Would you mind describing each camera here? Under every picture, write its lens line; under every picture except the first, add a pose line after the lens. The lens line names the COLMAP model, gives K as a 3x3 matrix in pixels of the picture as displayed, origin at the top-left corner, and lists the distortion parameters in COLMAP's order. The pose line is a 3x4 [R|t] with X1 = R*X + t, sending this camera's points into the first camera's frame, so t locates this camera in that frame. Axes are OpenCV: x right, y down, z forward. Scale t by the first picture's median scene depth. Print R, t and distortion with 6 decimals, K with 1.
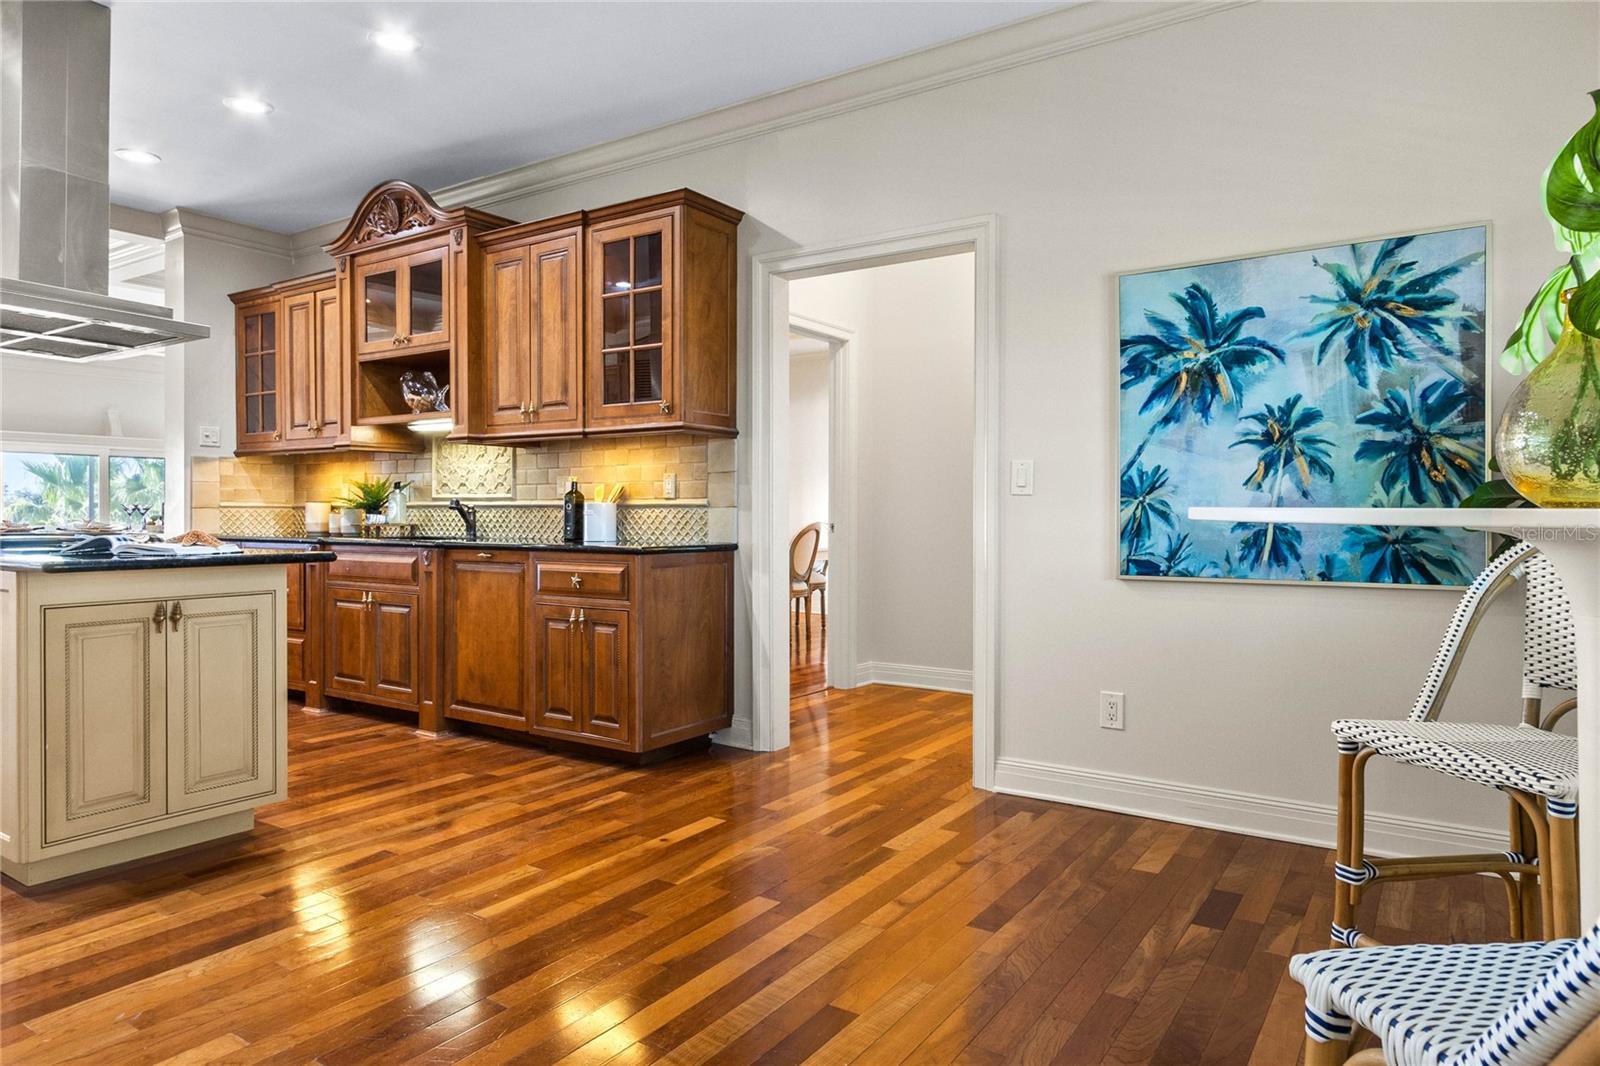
lens RADIAL K [[1009.0, 0, 804.9], [0, 1009.0, 518.4], [0, 0, 1]] dist [0.010828, 0.001375]
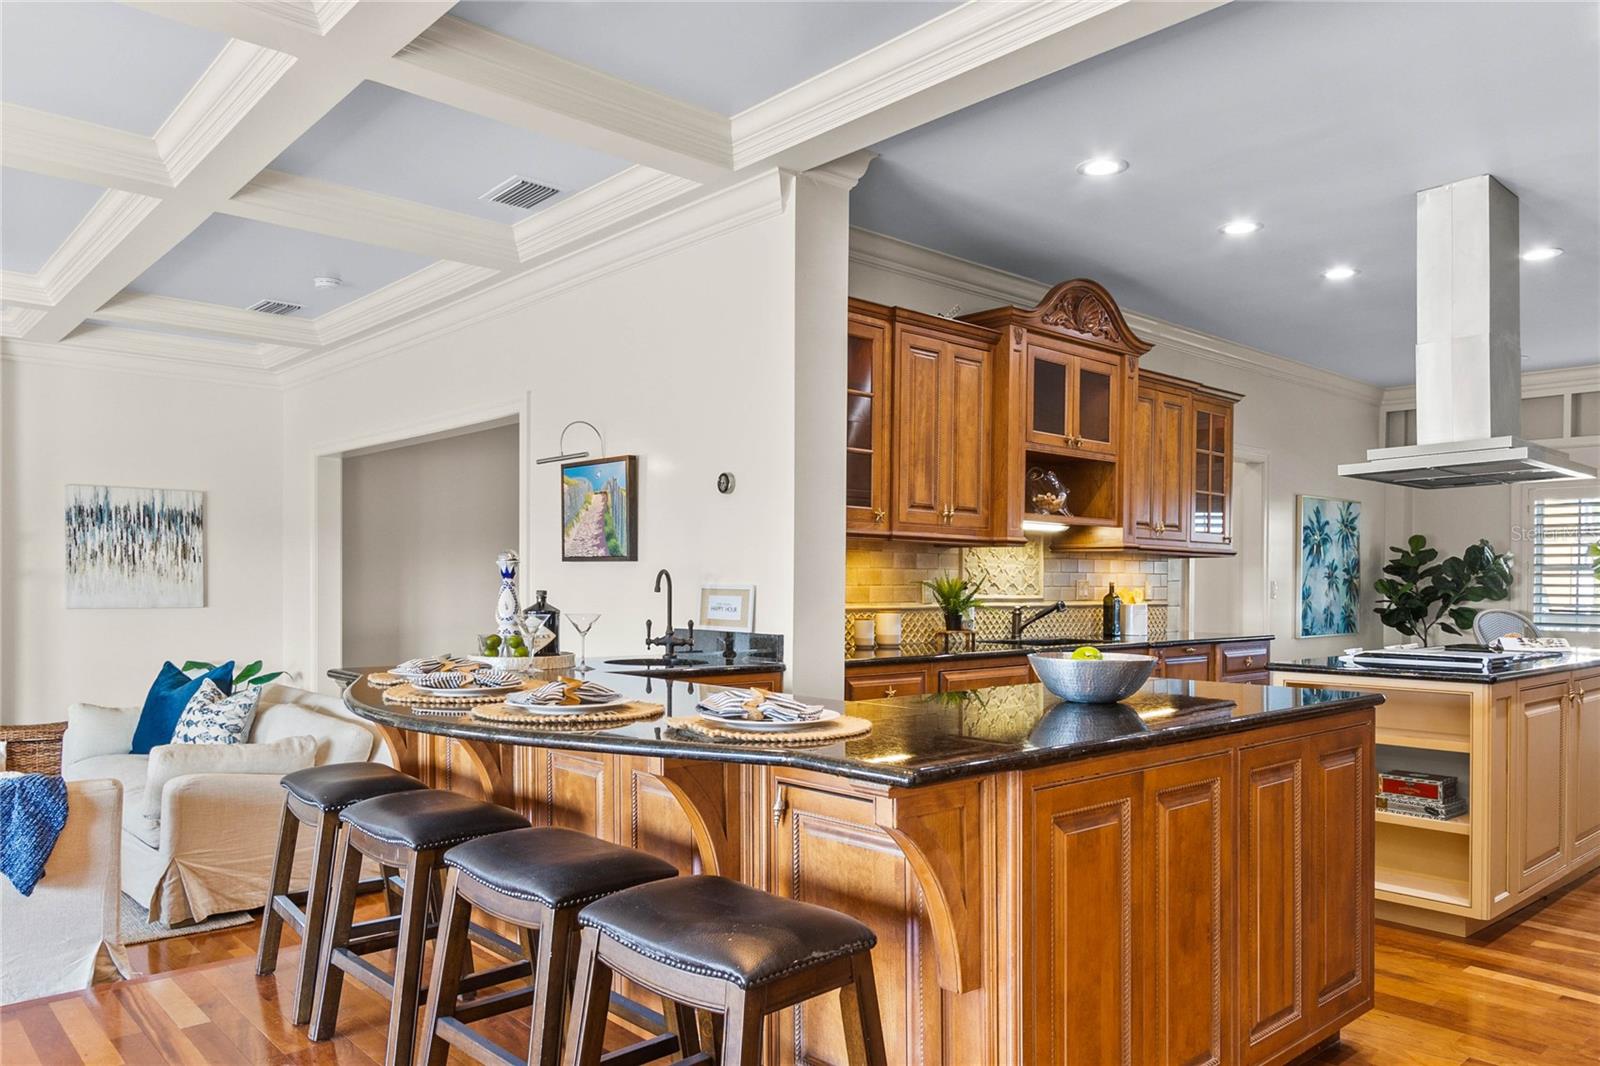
lens RADIAL K [[1122.8, 0, 779.8], [0, 1122.8, 597.1], [0, 0, 1]] dist [-0.005335, -0.005001]
pose [[0.244397, -0.012160, 0.969599, -1.623340], [-0.001533, 0.999915, 0.012927, -0.040510], [-0.969674, -0.004646, 0.244358, 1.074027]]
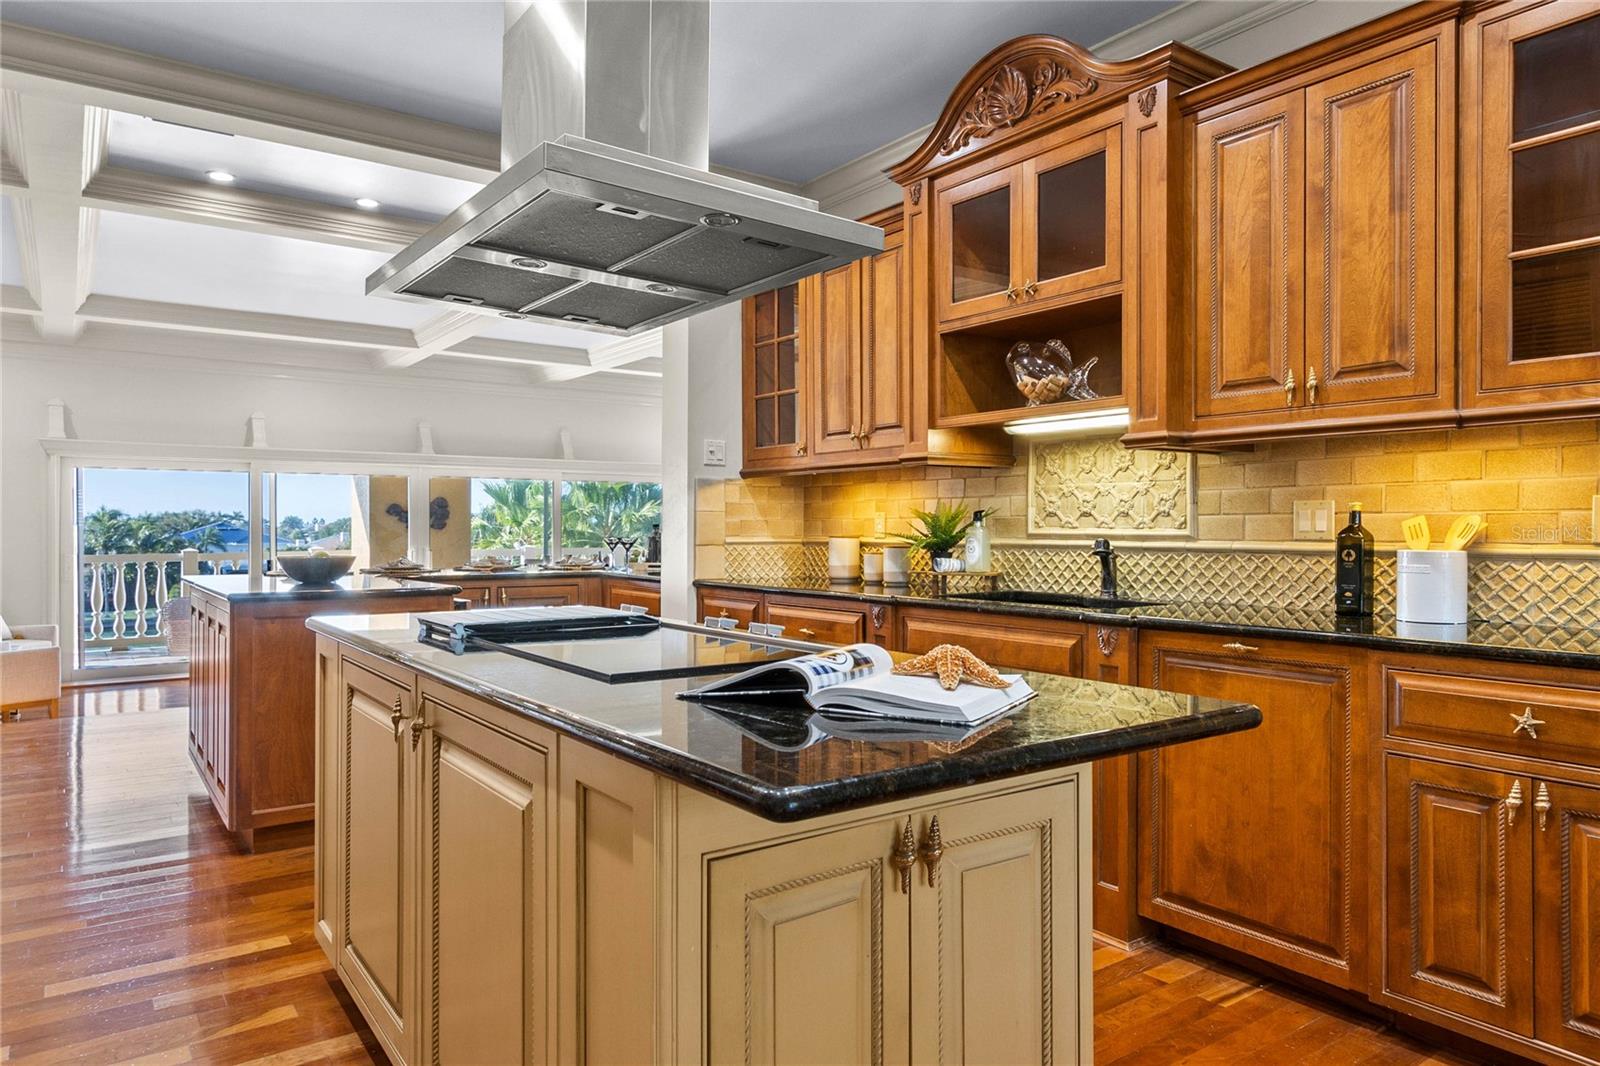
lens RADIAL K [[1009.0, 0, 794.5], [0, 1009.0, 533.1], [0, 0, 1]] dist [0.010828, 0.001375]
pose [[0.941025, 0.000999, -0.338335, -0.337802], [-0.001018, 0.999999, 0.000121, -0.024307], [0.338335, 0.000231, 0.941026, 0.369457]]
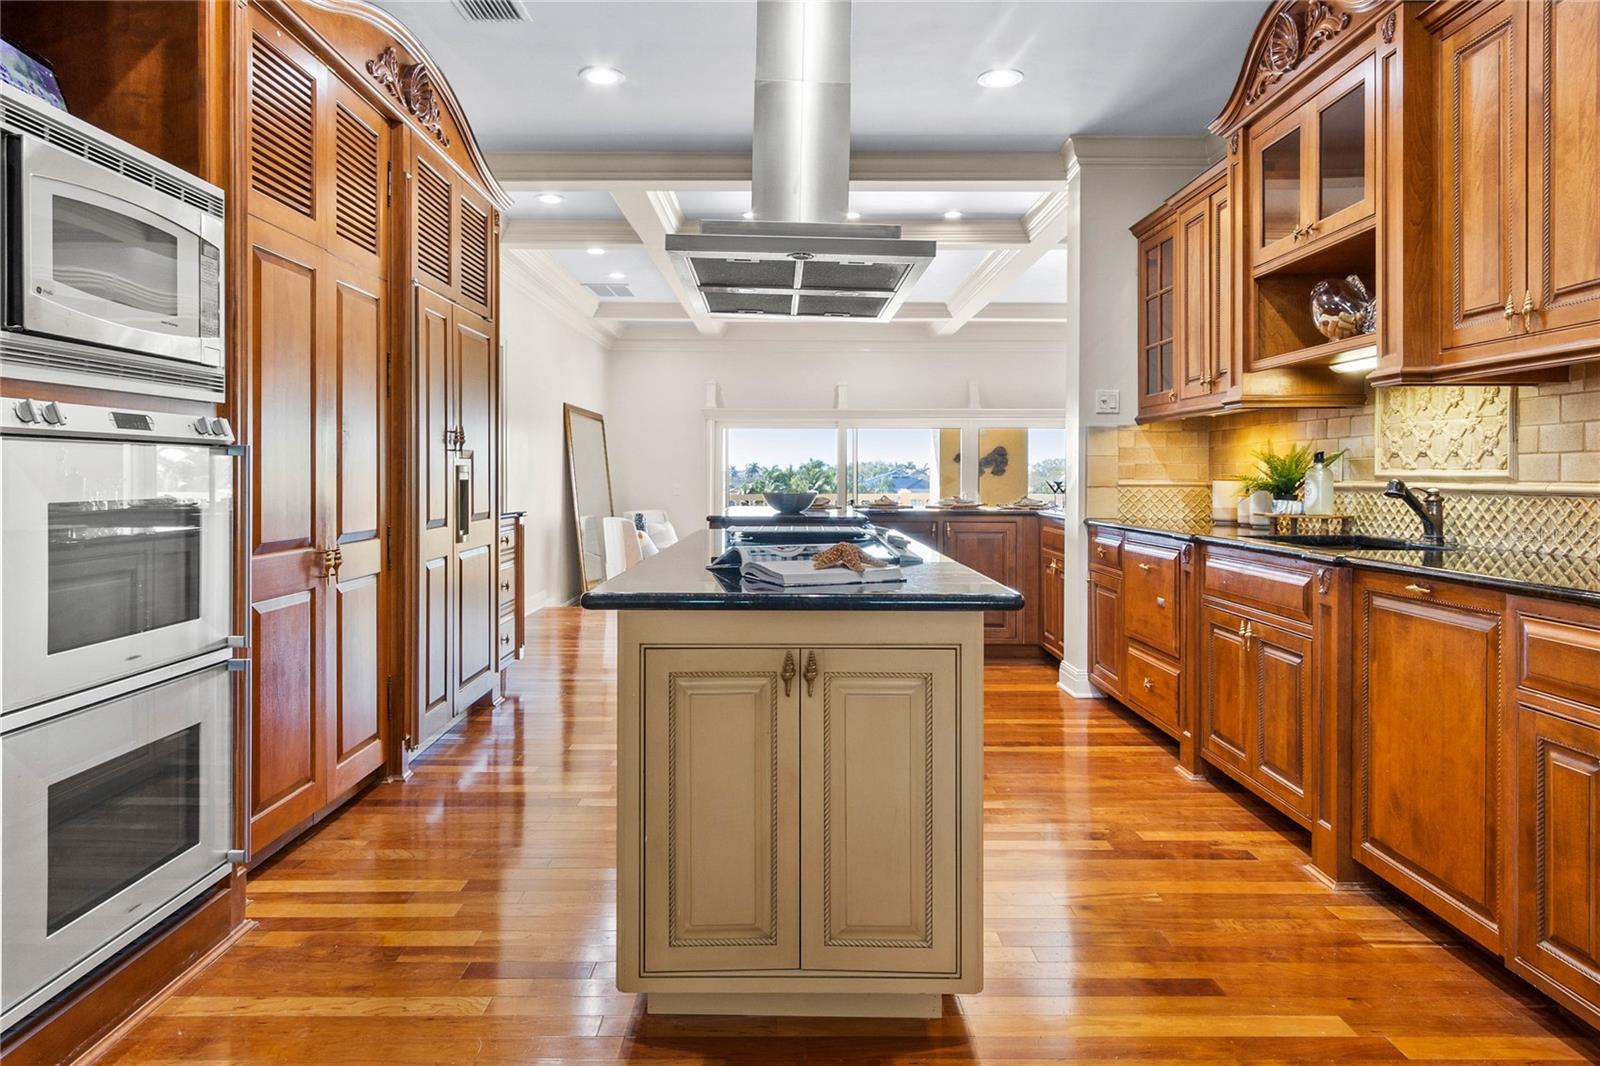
lens RADIAL K [[1009.0, 0, 782.2], [0, 1009.0, 477.1], [0, 0, 1]] dist [0.010828, 0.001375]
pose [[0.557520, 0.001620, -0.830162, -0.054274], [-0.005847, 0.999981, -0.001975, -0.018825], [0.830143, 0.005955, 0.557519, 0.391171]]
